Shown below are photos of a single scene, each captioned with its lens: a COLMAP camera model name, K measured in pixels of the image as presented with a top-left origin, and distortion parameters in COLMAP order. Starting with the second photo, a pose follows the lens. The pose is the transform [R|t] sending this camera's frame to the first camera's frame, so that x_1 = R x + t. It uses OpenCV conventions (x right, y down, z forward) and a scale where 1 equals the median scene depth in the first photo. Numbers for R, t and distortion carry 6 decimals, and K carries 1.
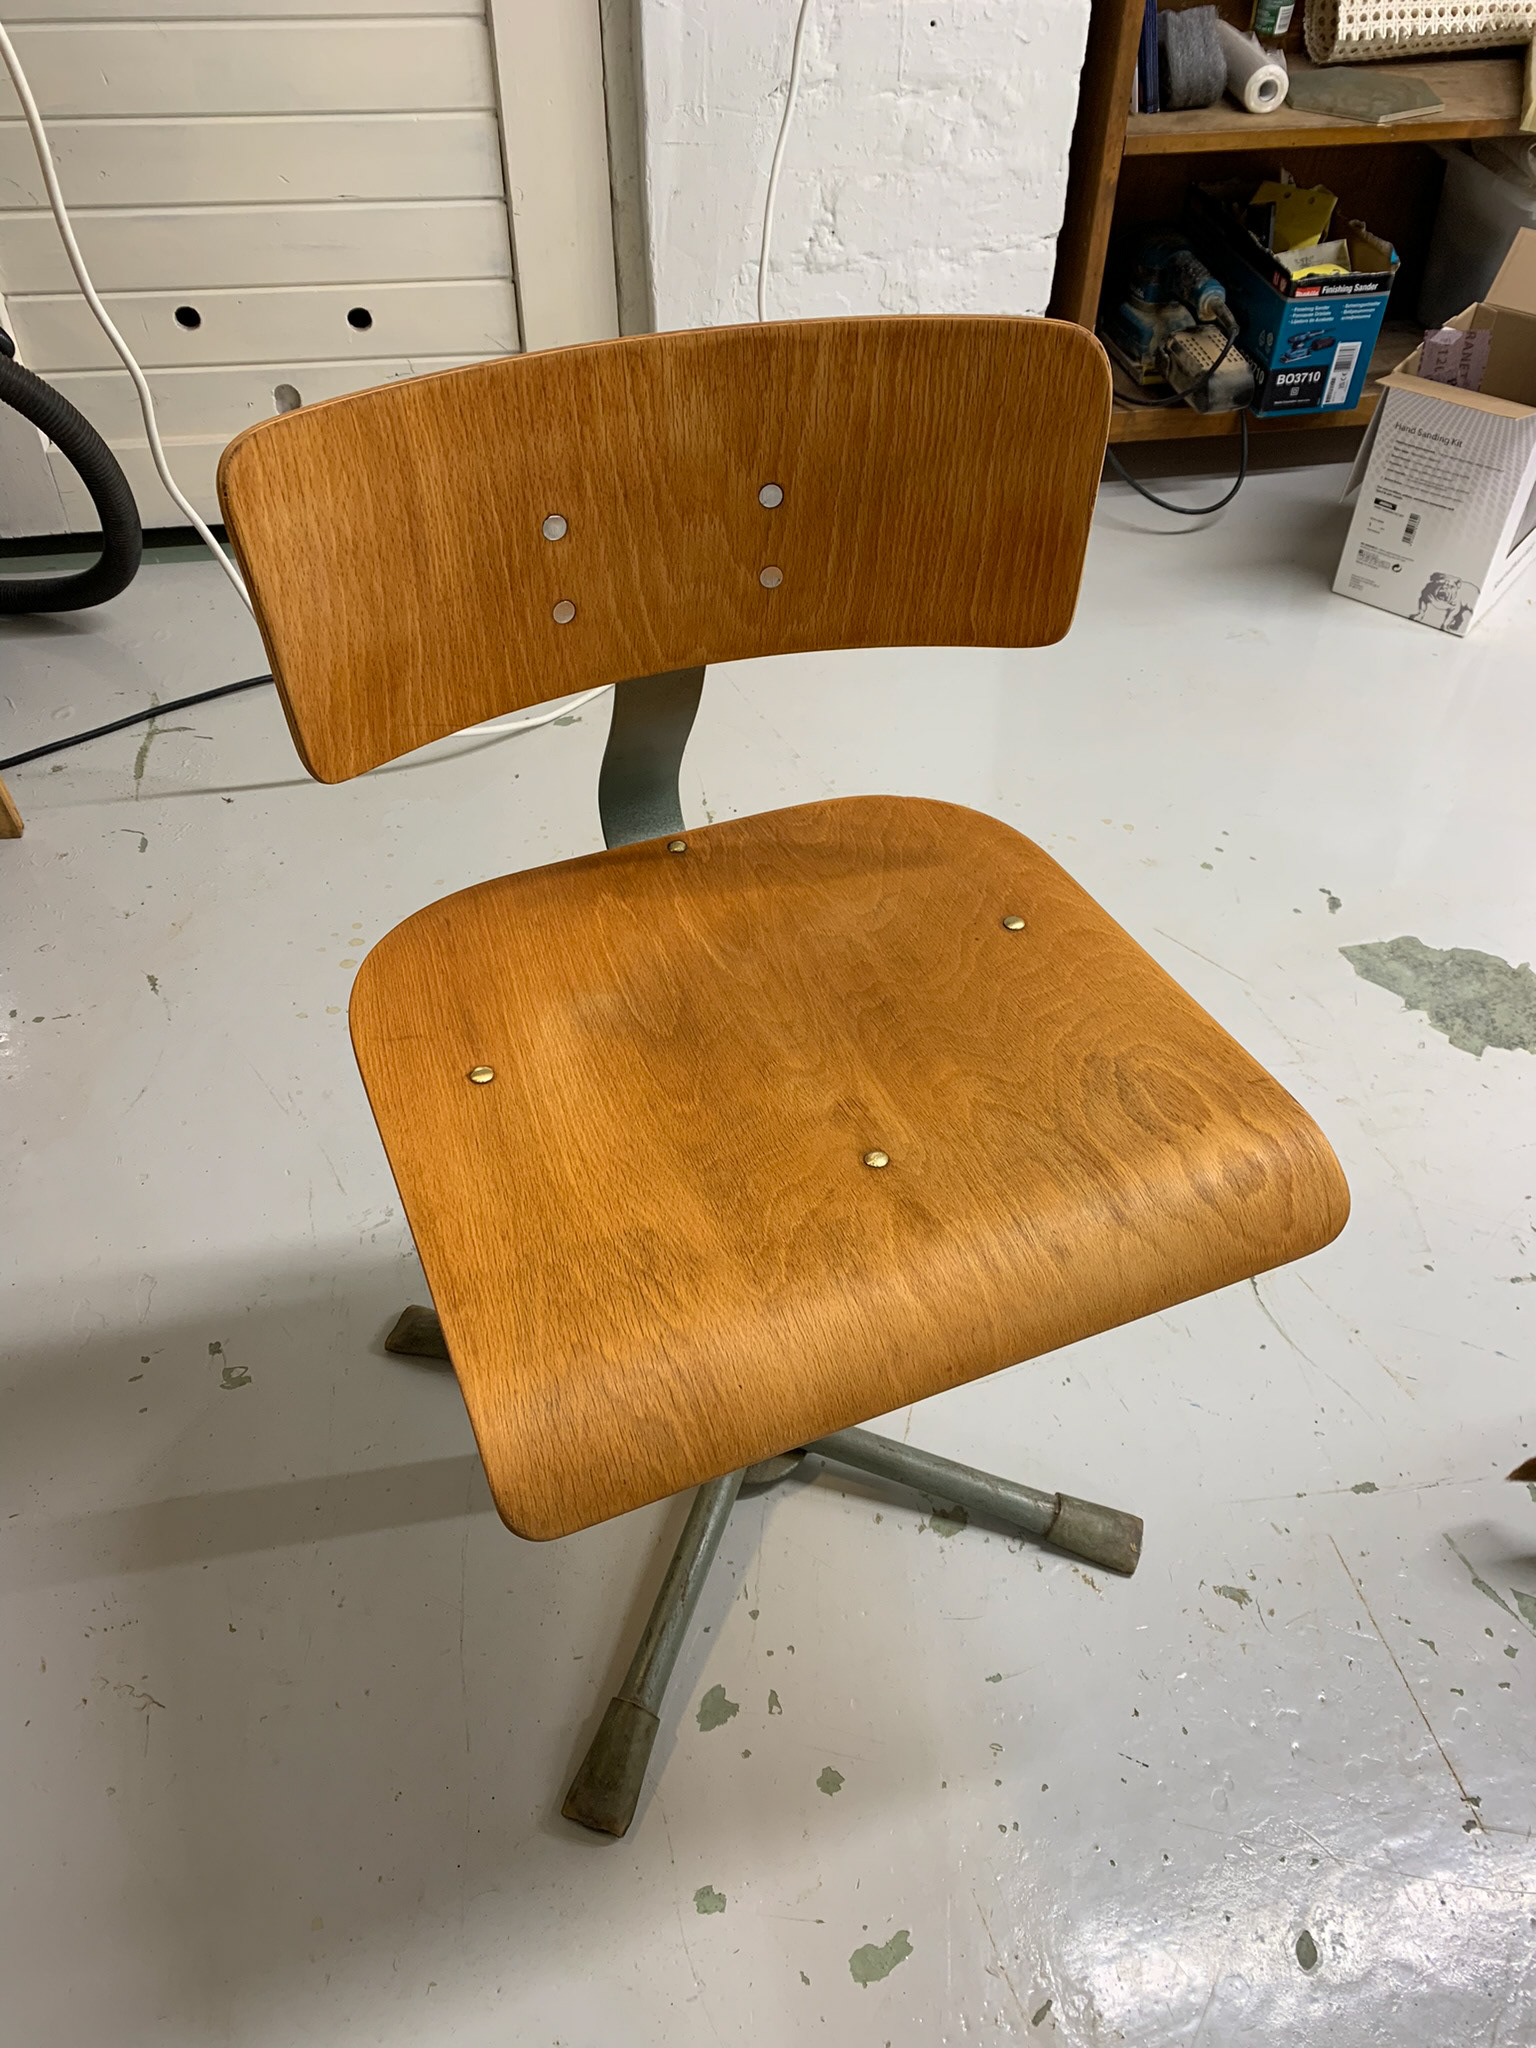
lens RADIAL K [[1571.1, 0, 752.8], [0, 1571.1, 1031.1], [0, 0, 1]] dist [0.004172, 0.013071]
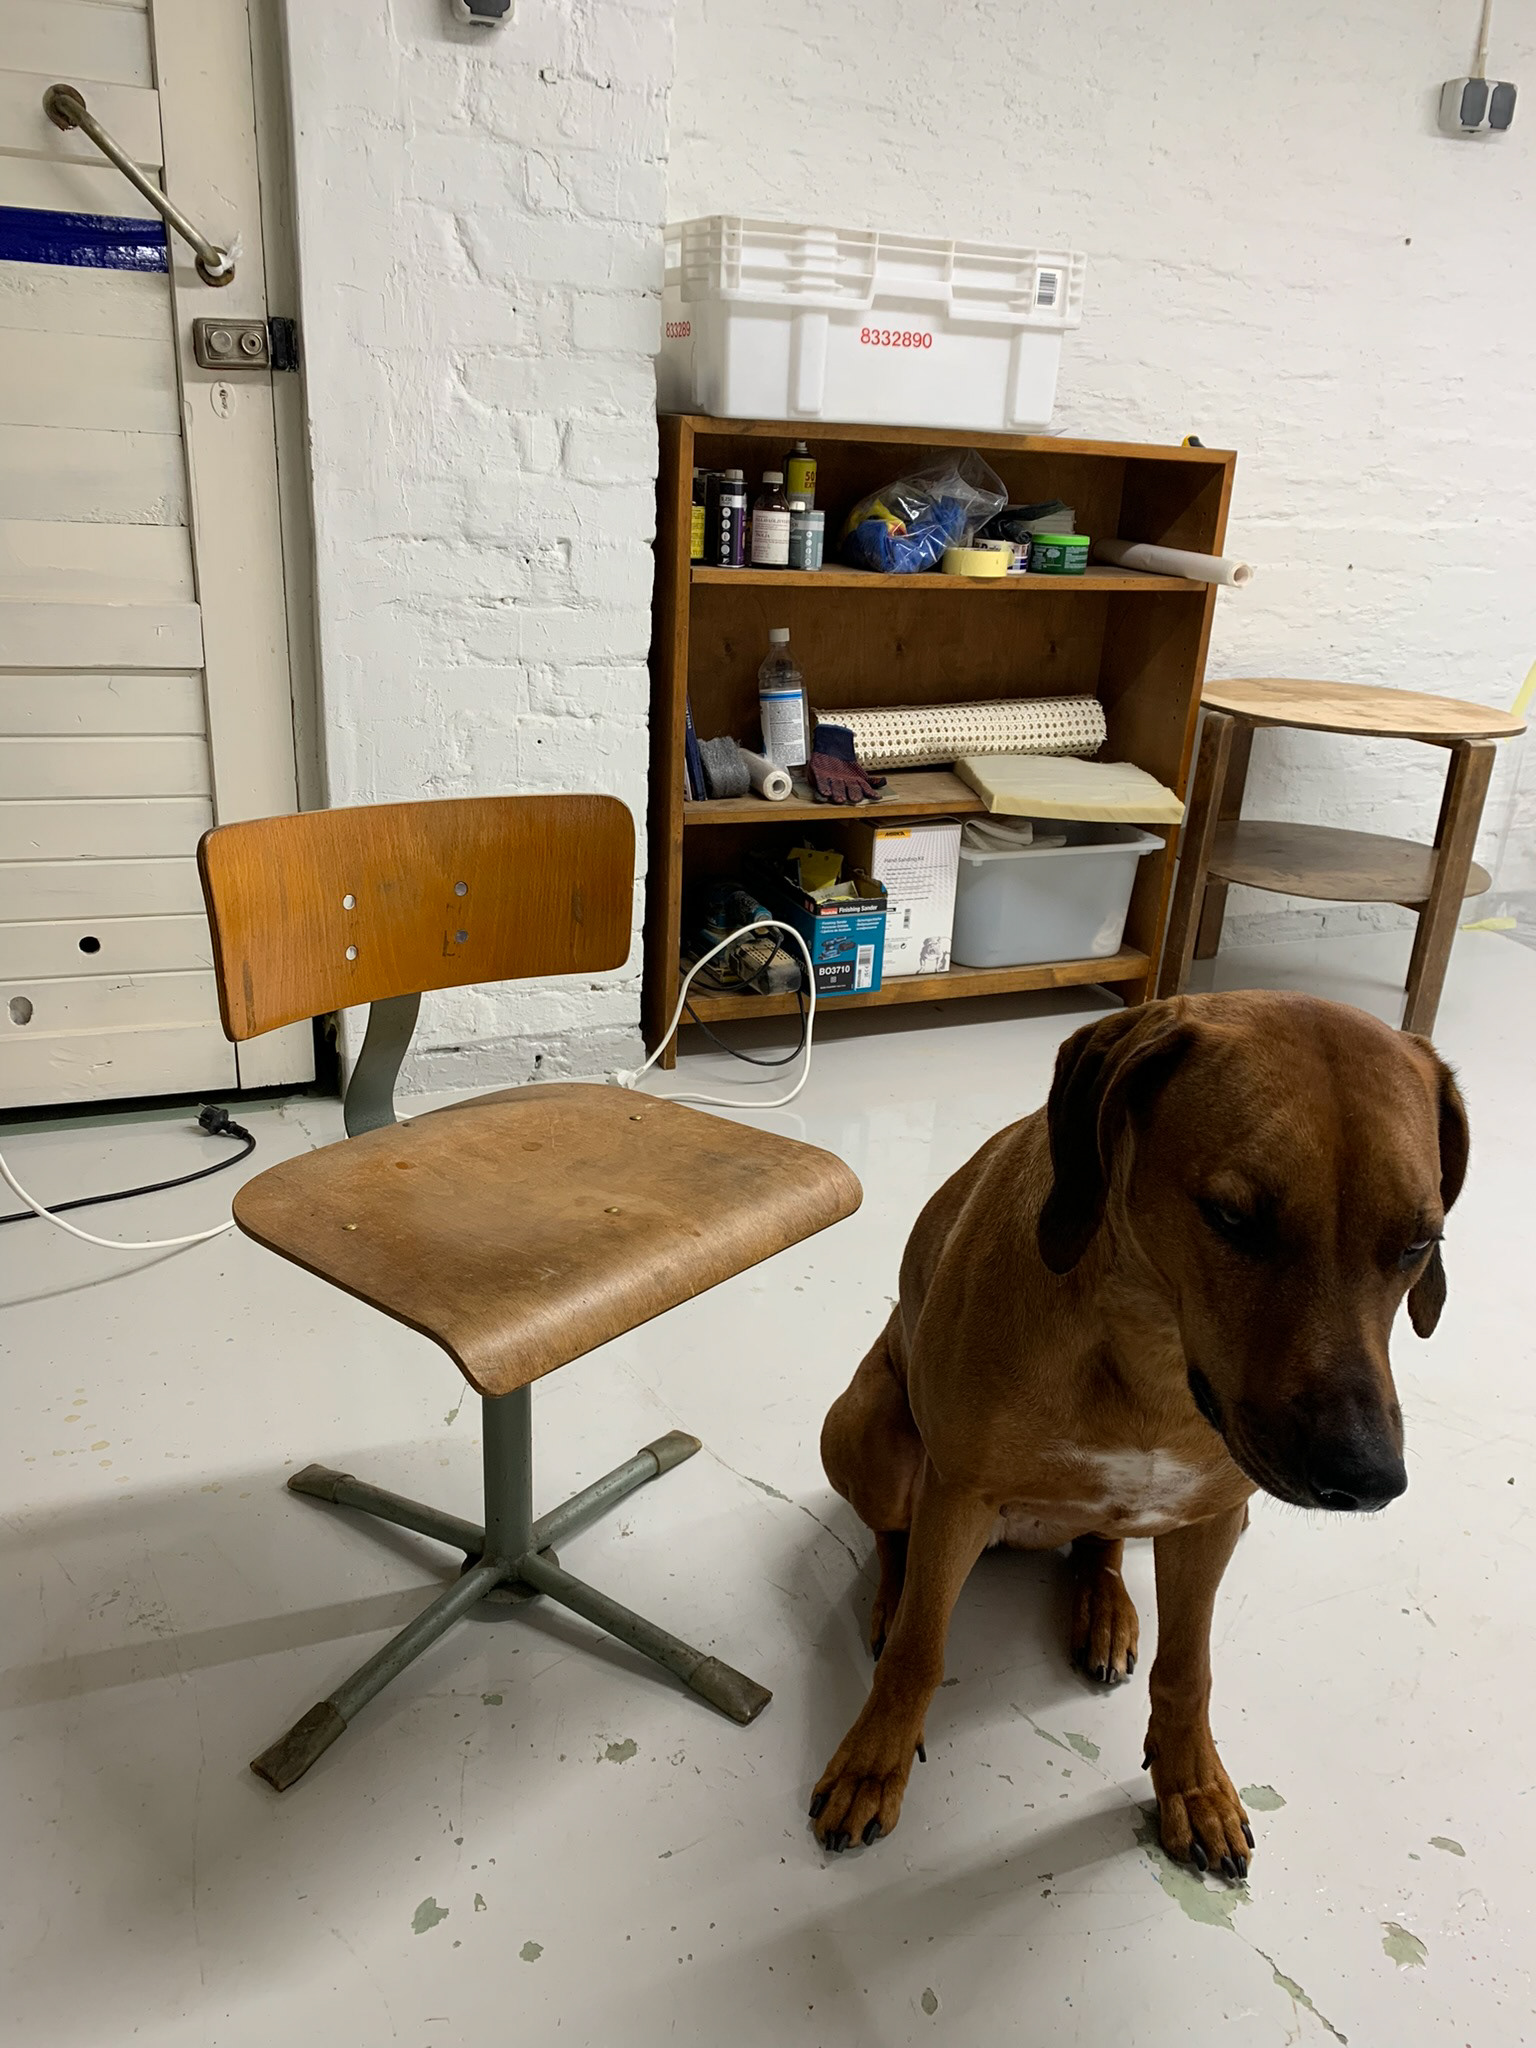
lens RADIAL K [[1571.1, 0, 754.0], [0, 1571.1, 1040.9], [0, 0, 1]] dist [0.004172, 0.013071]
pose [[0.976540, -0.039341, 0.211710, -0.004764], [0.121667, 0.911997, -0.391738, 0.158809], [-0.177667, 0.408306, 0.895389, -0.162438]]
